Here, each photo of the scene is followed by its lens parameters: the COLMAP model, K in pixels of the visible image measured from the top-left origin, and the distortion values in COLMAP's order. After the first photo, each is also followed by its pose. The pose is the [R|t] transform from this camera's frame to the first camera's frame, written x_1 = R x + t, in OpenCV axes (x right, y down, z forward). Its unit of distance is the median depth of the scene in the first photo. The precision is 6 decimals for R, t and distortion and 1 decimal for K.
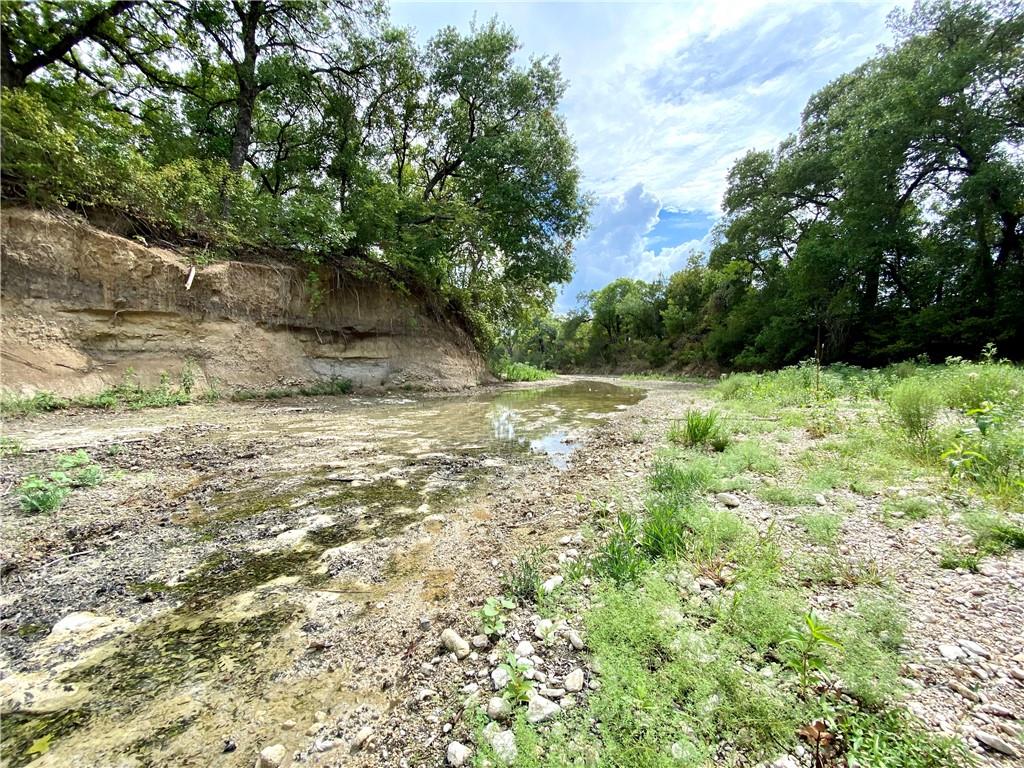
lens RADIAL K [[406.3, 0, 505.5], [0, 406.3, 391.9], [0, 0, 1]] dist [0.003551, 0.000039]
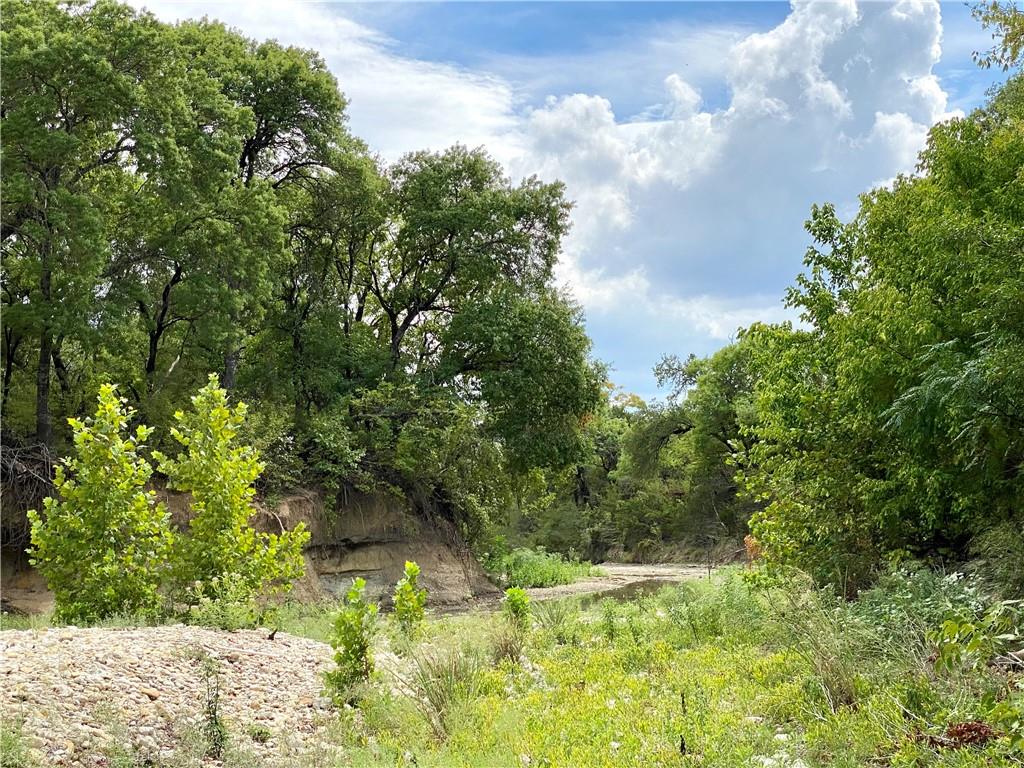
lens RADIAL K [[1638.9, 0, 511.3], [0, 1638.9, 381.1], [0, 0, 1]] dist [0.039620, 0.000000]
pose [[0.998549, -0.042424, 0.033164, -0.035439], [0.046897, 0.987811, -0.148428, 0.017982], [-0.026463, 0.149768, 0.988367, -0.854990]]
